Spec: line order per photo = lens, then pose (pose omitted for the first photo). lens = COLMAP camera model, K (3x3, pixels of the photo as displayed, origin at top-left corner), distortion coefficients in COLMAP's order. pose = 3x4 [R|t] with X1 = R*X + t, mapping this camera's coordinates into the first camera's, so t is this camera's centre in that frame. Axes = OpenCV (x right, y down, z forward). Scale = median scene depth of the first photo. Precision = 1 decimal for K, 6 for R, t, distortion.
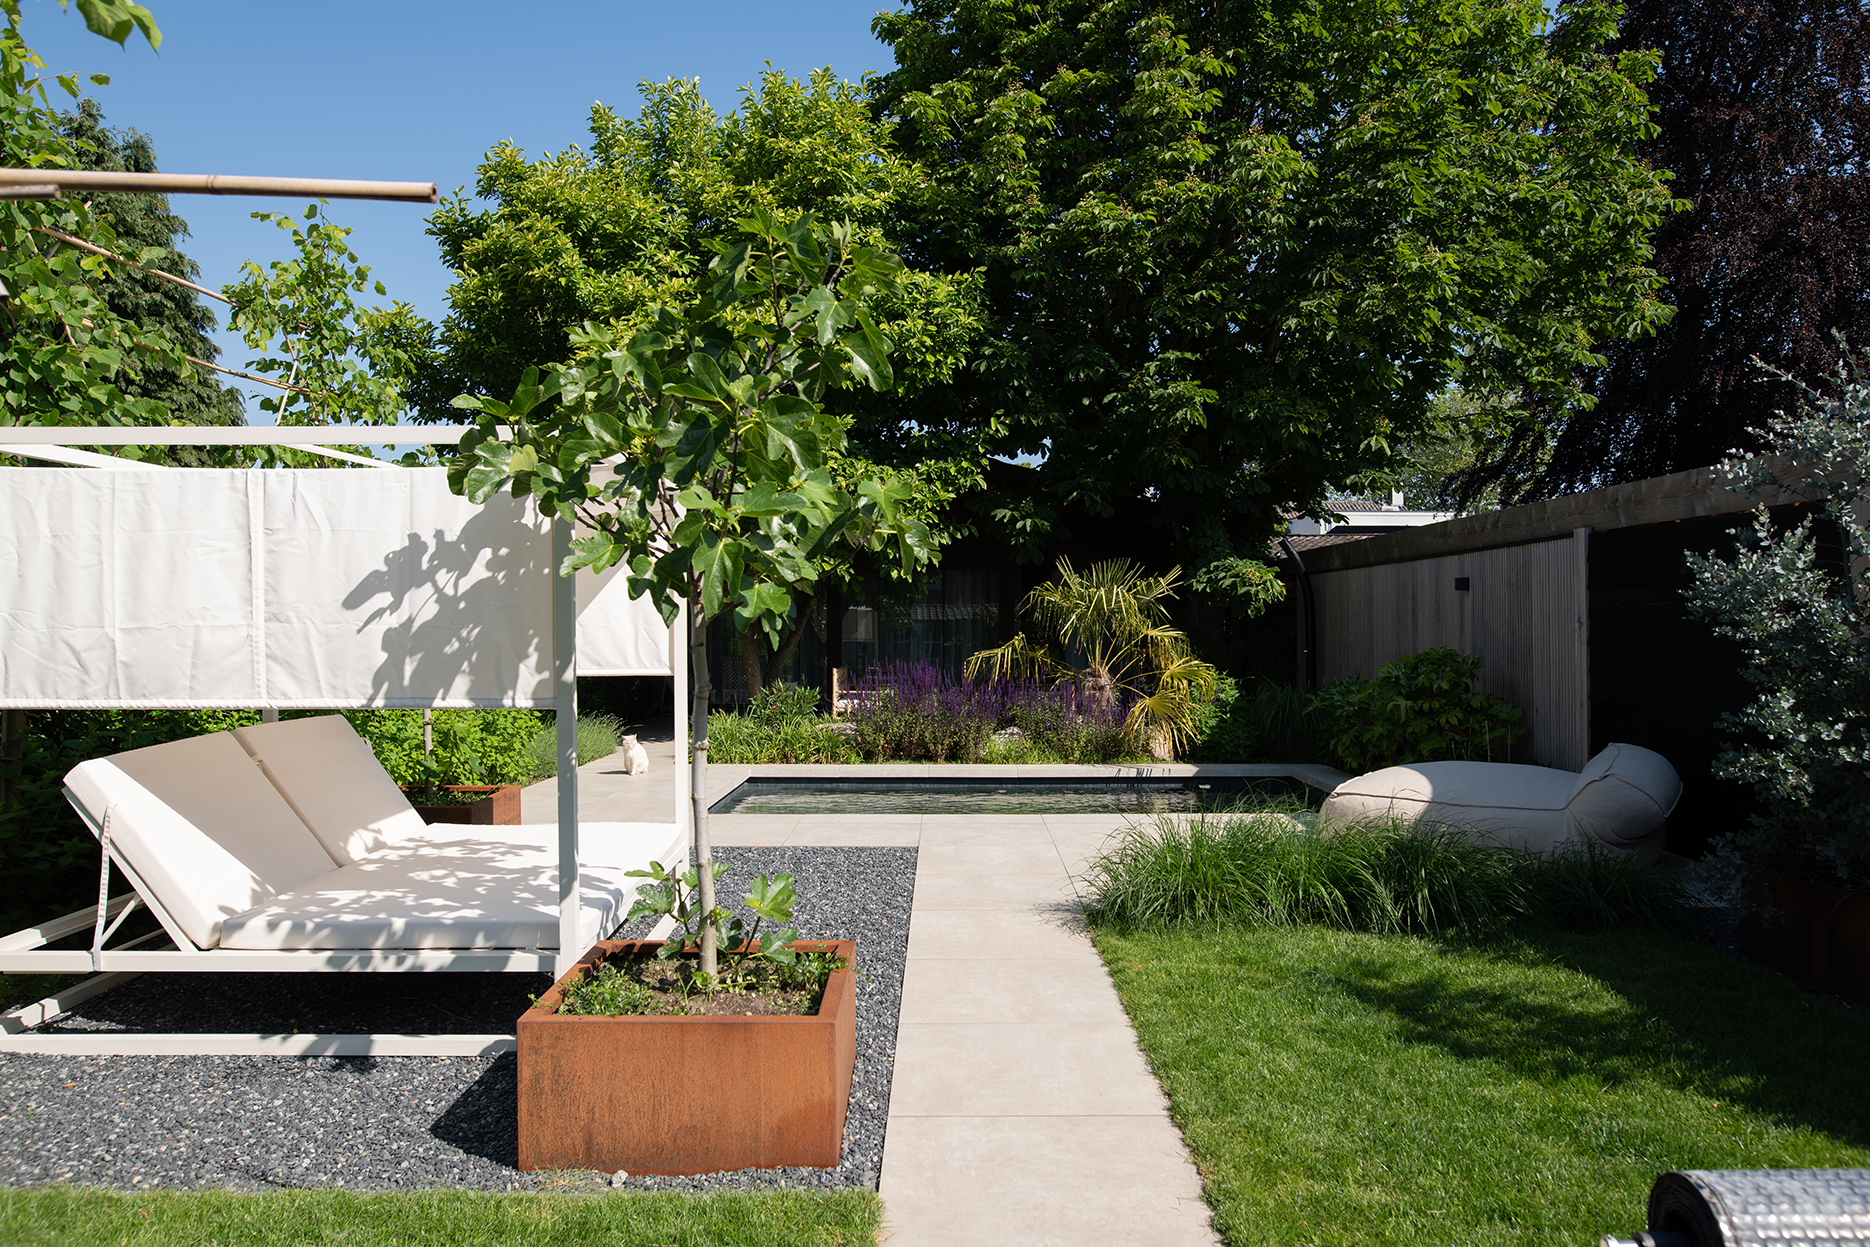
lens RADIAL K [[1285.6, 0, 945.0], [0, 1285.6, 621.8], [0, 0, 1]] dist [-0.027145, 0.018151]
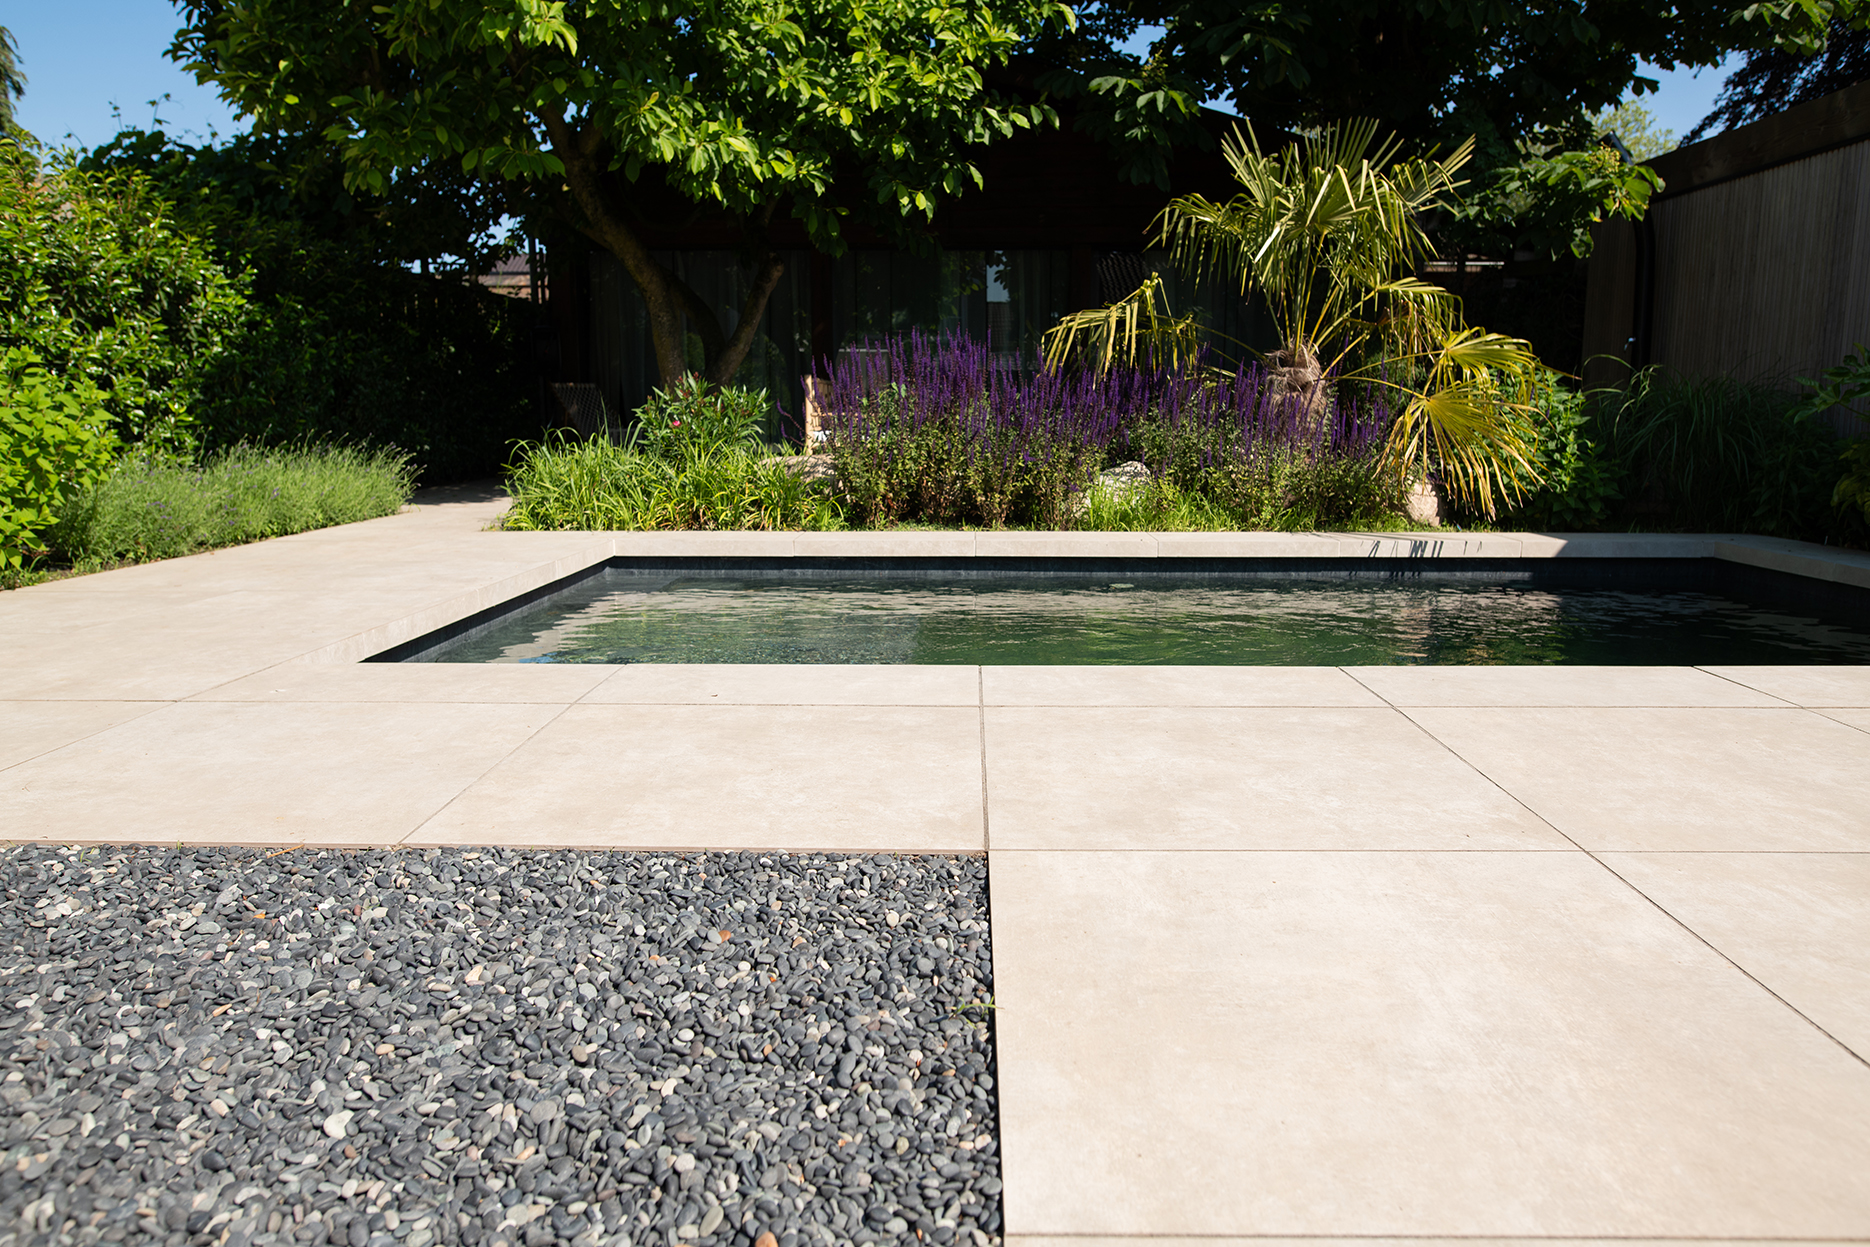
lens RADIAL K [[1285.6, 0, 937.2], [0, 1285.6, 624.9], [0, 0, 1]] dist [-0.027145, 0.018151]
pose [[0.999793, 0.002582, -0.020157, -0.016744], [0.000881, 0.985454, 0.169941, 0.059076], [0.020302, -0.169924, 0.985248, 0.478564]]
